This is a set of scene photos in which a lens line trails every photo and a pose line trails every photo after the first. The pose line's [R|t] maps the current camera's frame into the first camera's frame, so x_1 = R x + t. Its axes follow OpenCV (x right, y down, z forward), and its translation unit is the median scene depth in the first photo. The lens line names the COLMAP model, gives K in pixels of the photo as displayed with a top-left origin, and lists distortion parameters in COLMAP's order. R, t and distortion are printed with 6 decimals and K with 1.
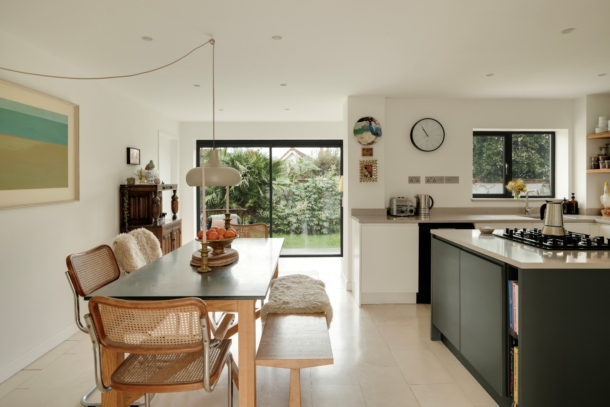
lens RADIAL K [[358.7, 0, 305.0], [0, 358.7, 184.6], [0, 0, 1]] dist [-0.020764, -0.000182]
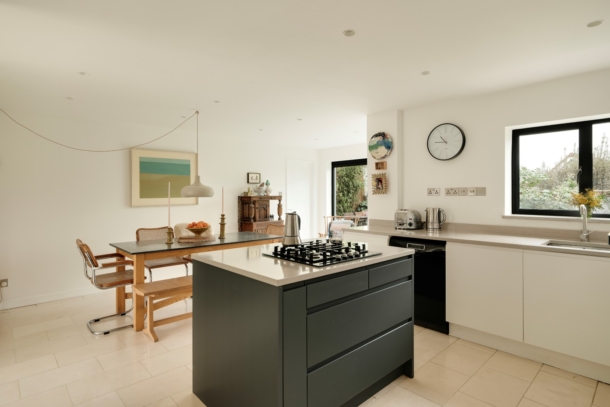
lens RADIAL K [[325.3, 0, 306.3], [0, 325.3, 199.0], [0, 0, 1]] dist [-0.002846, 0.000022]
pose [[0.679874, 0.009745, -0.733264, 0.720787], [-0.002568, 0.999937, 0.010909, -0.002988], [0.733325, -0.005534, 0.679856, 0.188513]]
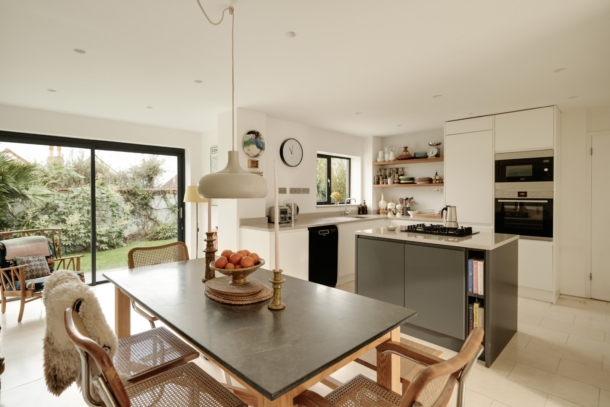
lens RADIAL K [[313.8, 0, 305.1], [0, 313.8, 197.2], [0, 0, 1]] dist [-0.003909, 0.000047]
pose [[0.713800, -0.007917, 0.700304, -0.360751], [0.001511, 0.999951, 0.009765, -0.002404], [-0.700348, -0.005913, 0.713778, 0.235266]]
